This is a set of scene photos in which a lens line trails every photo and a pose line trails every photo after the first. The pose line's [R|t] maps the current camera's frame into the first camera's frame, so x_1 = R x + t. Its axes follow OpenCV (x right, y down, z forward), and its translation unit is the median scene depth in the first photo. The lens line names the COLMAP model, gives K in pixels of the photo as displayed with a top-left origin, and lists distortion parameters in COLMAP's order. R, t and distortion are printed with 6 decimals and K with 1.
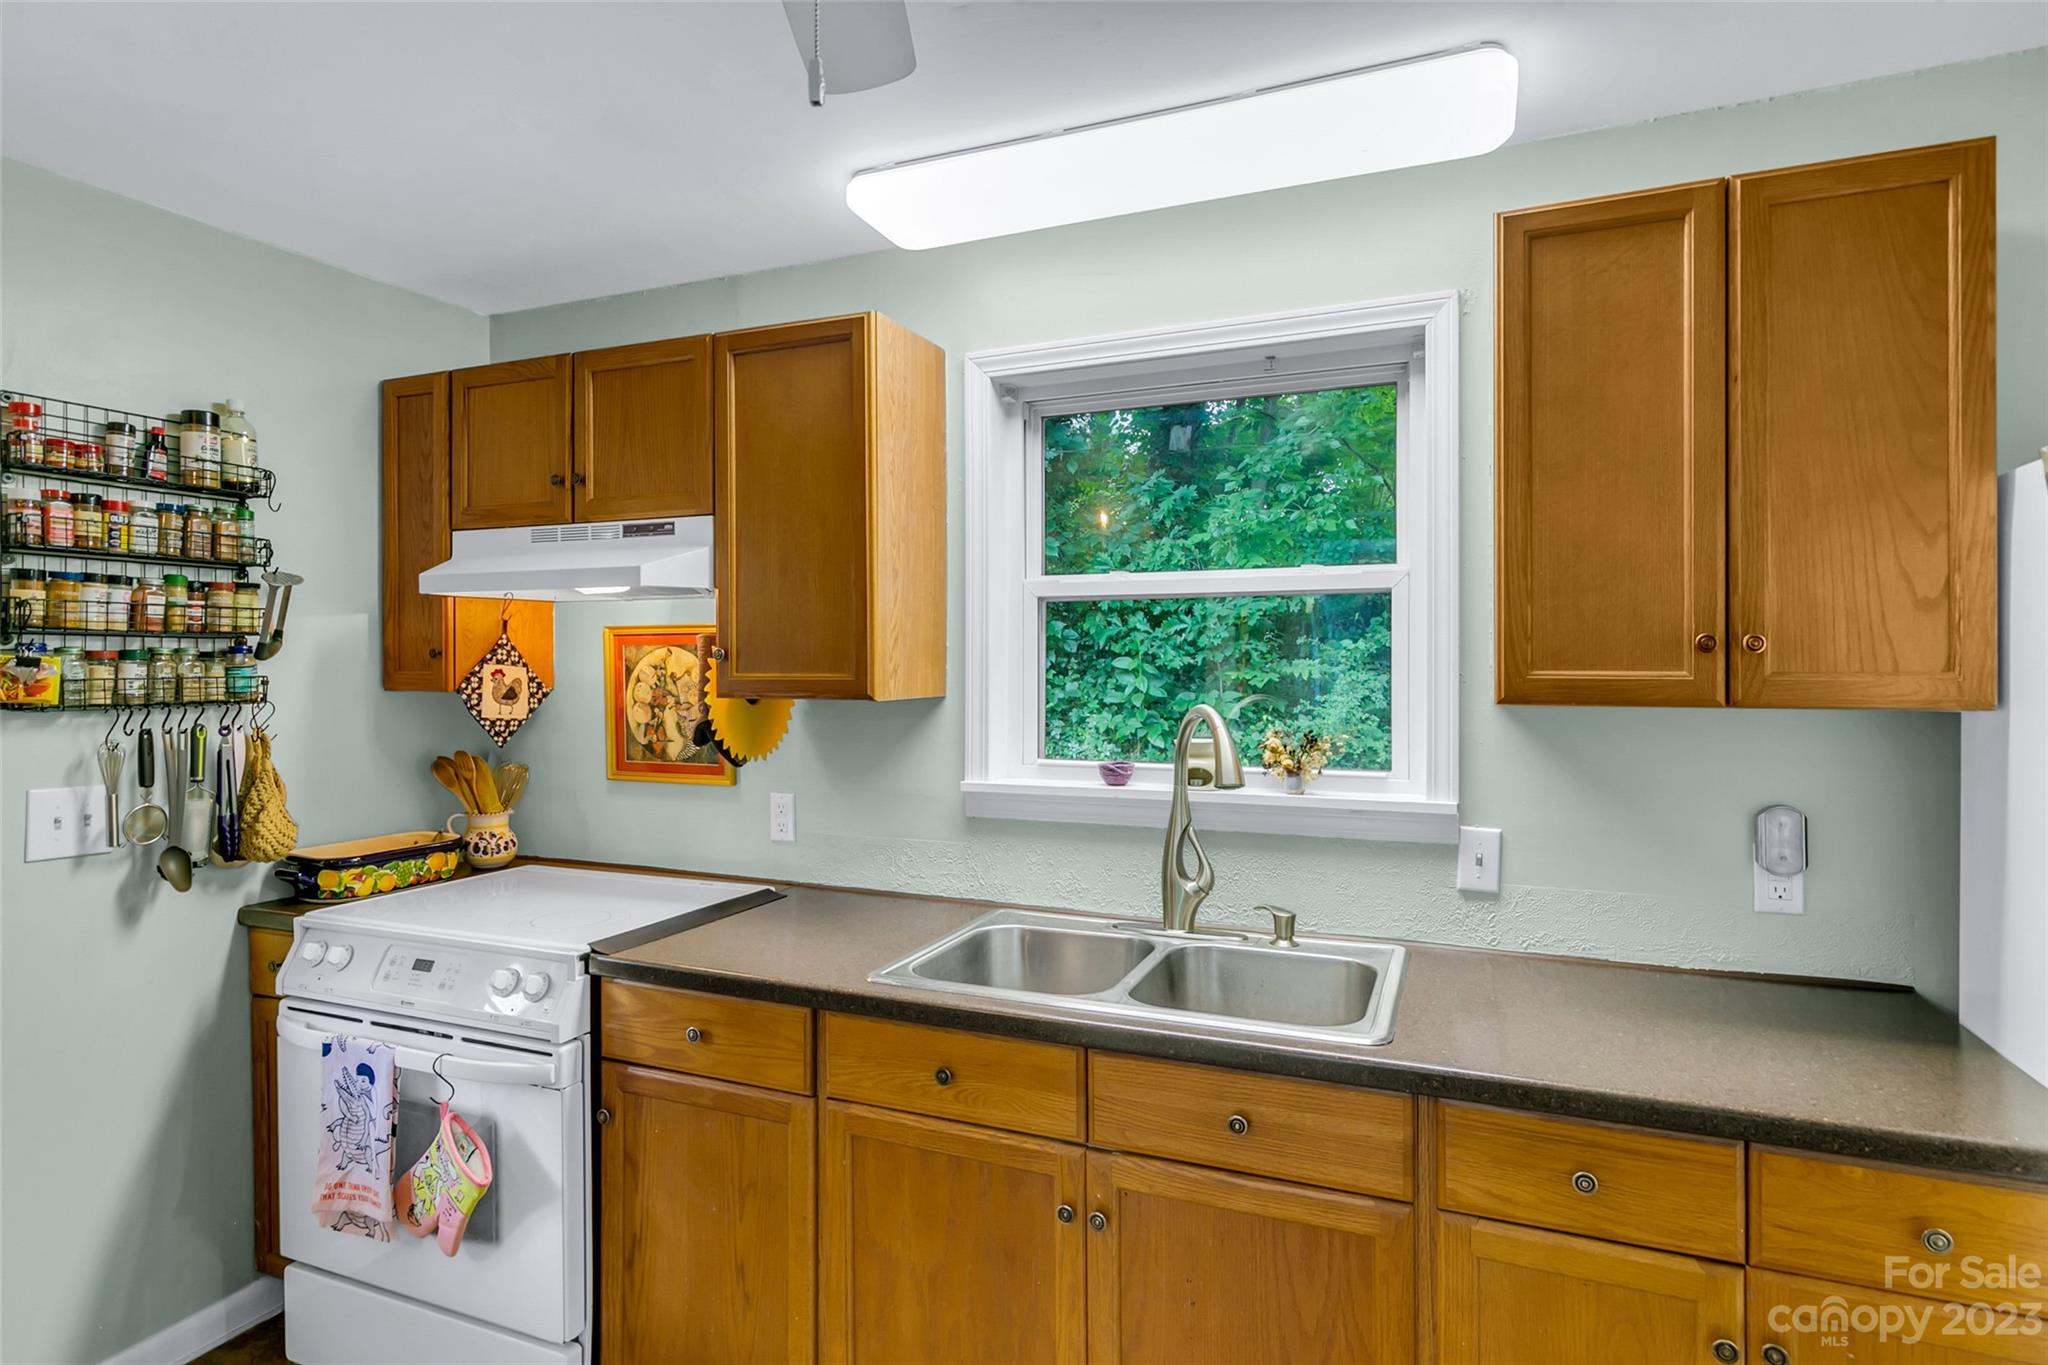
lens RADIAL K [[1082.7, 0, 1033.4], [0, 1082.7, 661.3], [0, 0, 1]] dist [0.001630, 0.000308]
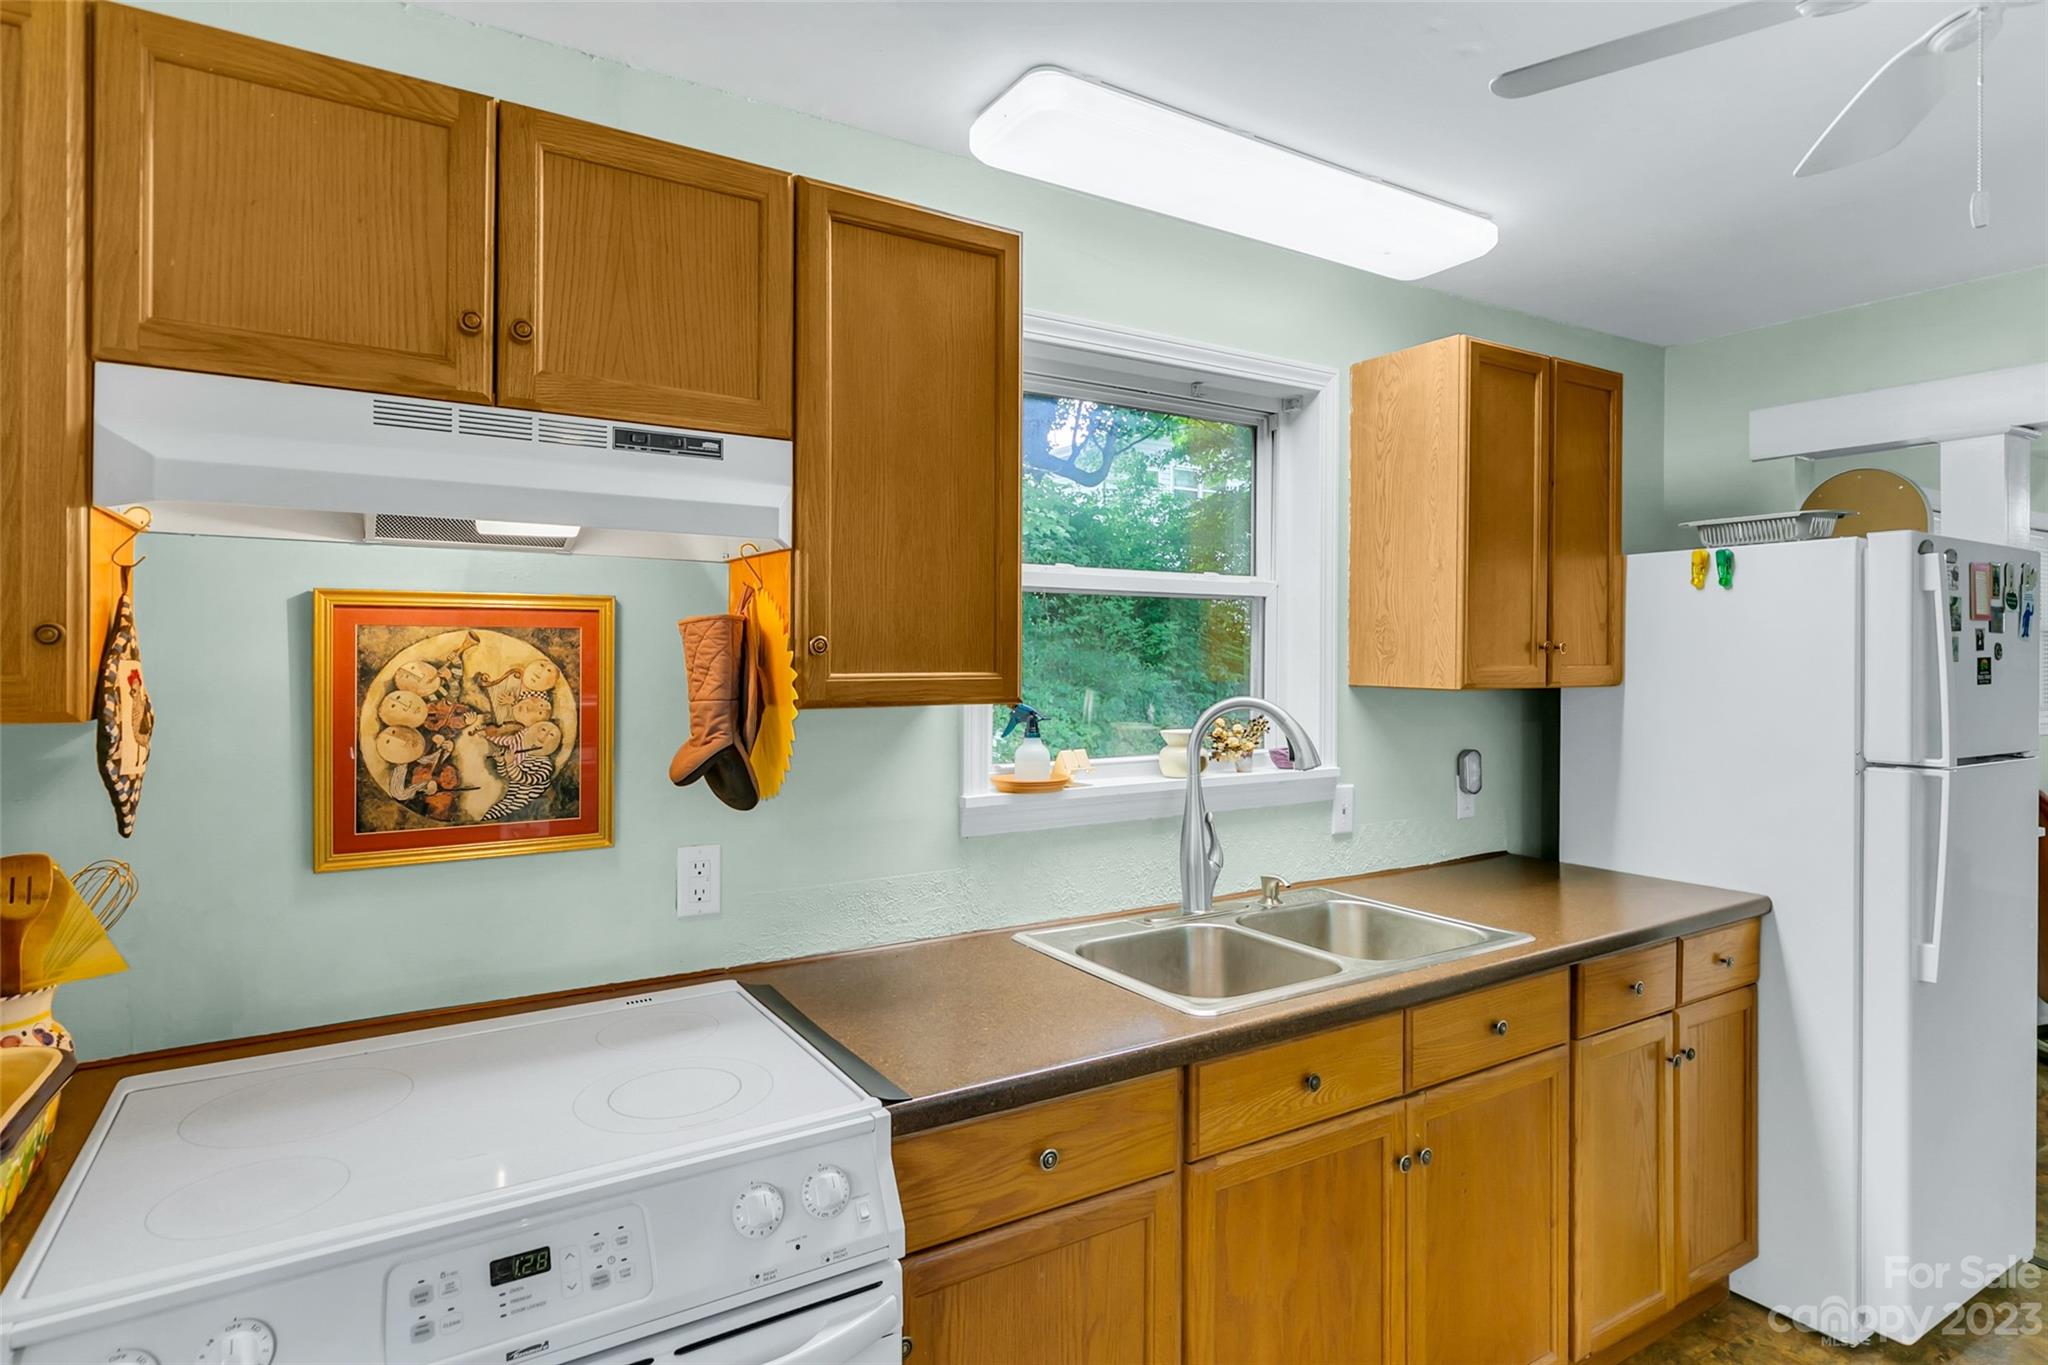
lens RADIAL K [[1082.7, 0, 1033.4], [0, 1082.7, 661.3], [0, 0, 1]] dist [0.001630, 0.000308]
pose [[0.577436, -0.000024, 0.816436, -0.742814], [-0.001596, 0.999998, 0.001158, 0.002888], [-0.816435, -0.001971, 0.577434, 0.466793]]
